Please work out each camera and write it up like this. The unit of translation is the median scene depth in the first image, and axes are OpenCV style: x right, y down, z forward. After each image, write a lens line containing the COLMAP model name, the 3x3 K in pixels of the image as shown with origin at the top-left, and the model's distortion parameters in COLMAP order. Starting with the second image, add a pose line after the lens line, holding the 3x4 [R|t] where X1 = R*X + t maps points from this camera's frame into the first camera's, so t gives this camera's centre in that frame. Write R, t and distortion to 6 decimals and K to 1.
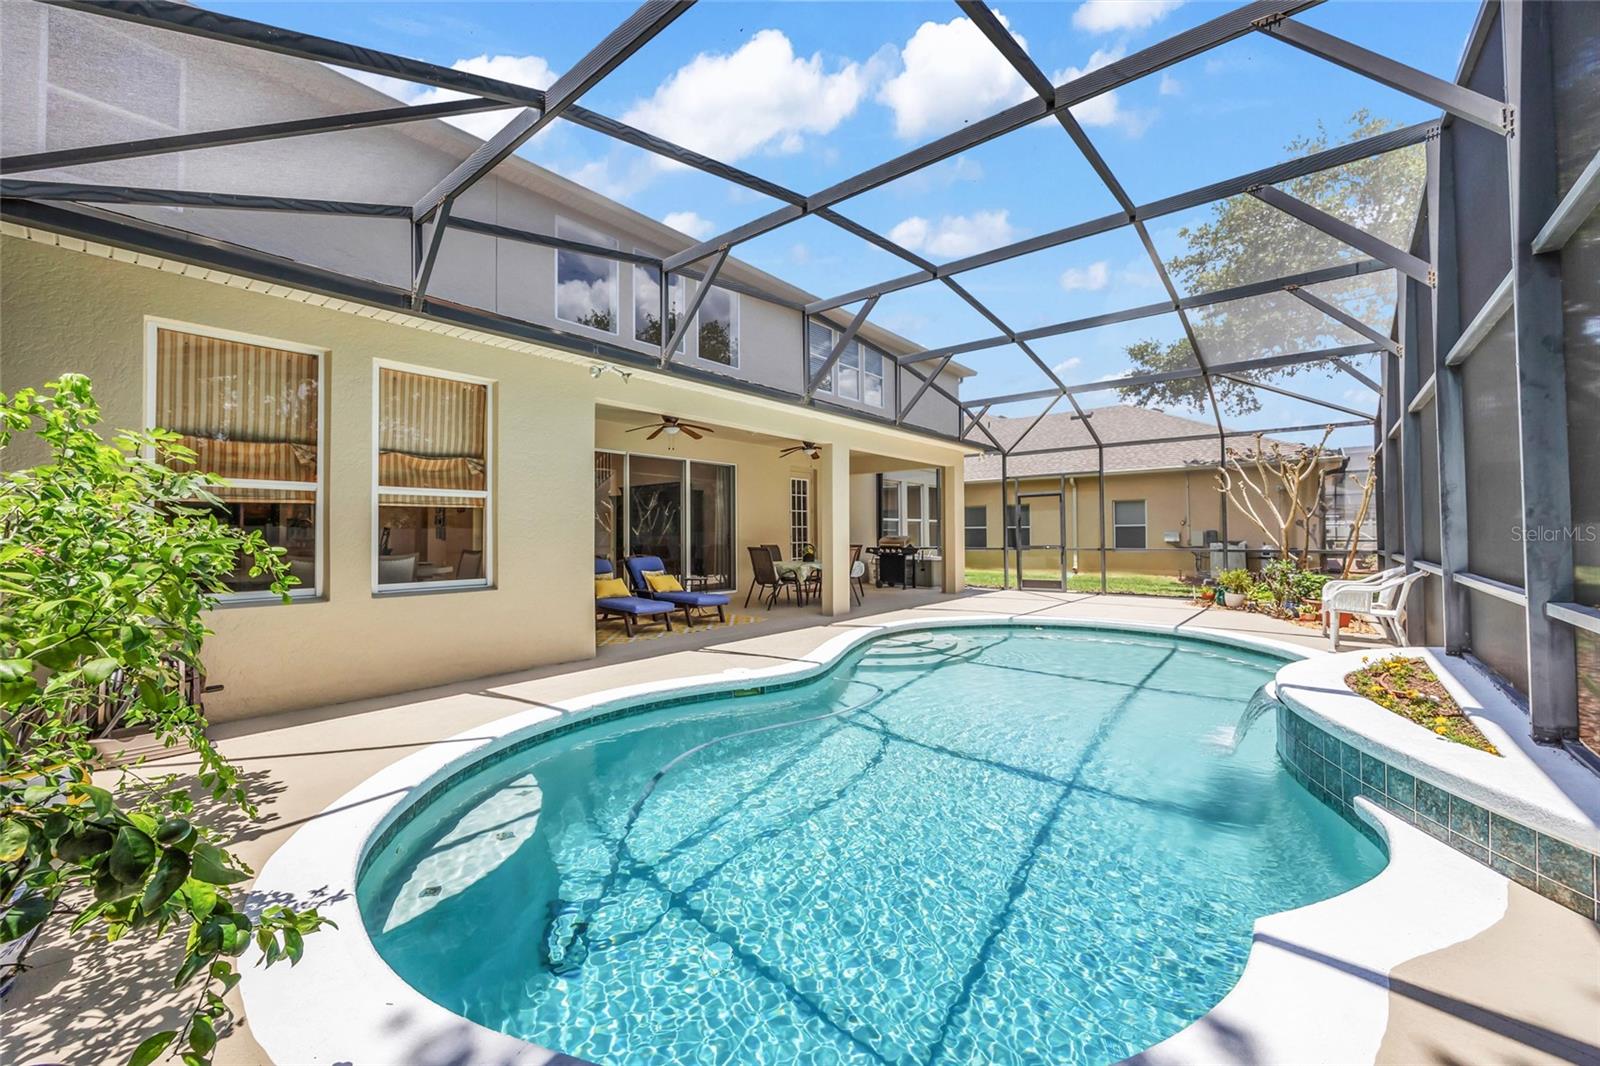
lens RADIAL K [[629.5, 0, 810.2], [0, 629.5, 524.4], [0, 0, 1]] dist [-0.001135, -0.000439]
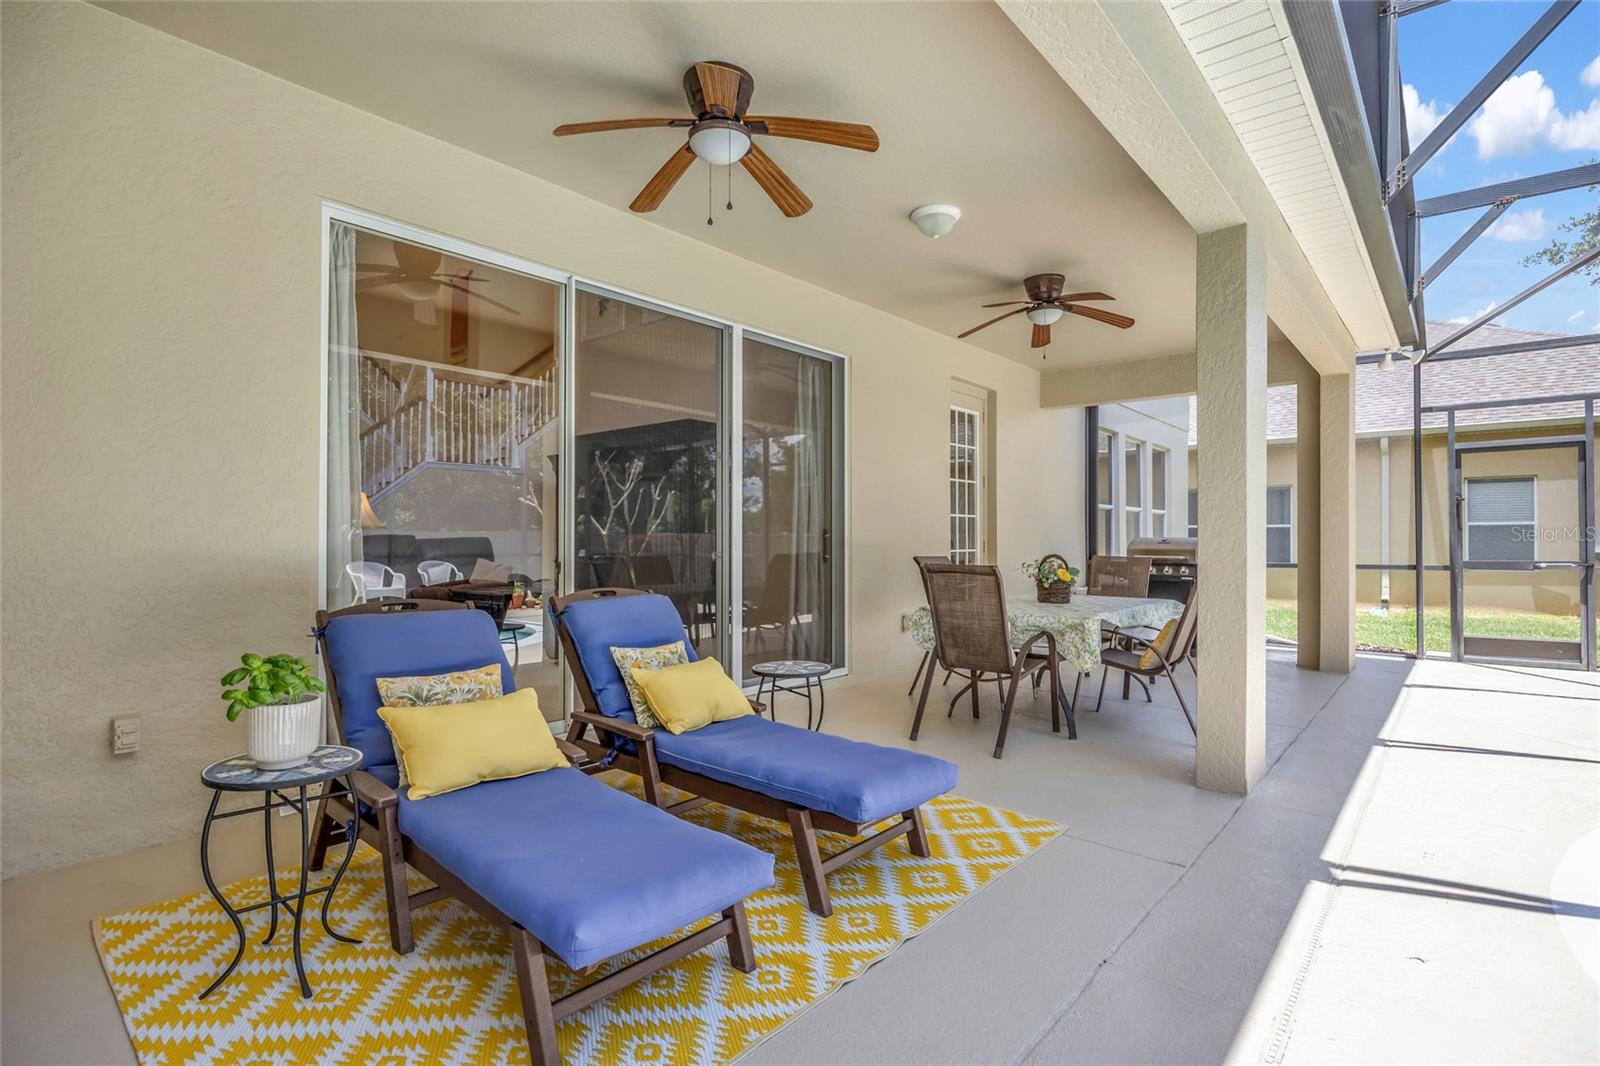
lens RADIAL K [[771.9, 0, 795.3], [0, 771.9, 532.1], [0, 0, 1]] dist [-0.004664, -0.001205]
pose [[0.999592, 0.004981, -0.028142, -0.121765], [-0.004815, 0.999971, 0.005964, 0.012941], [0.028171, -0.005826, 0.999586, 0.452882]]
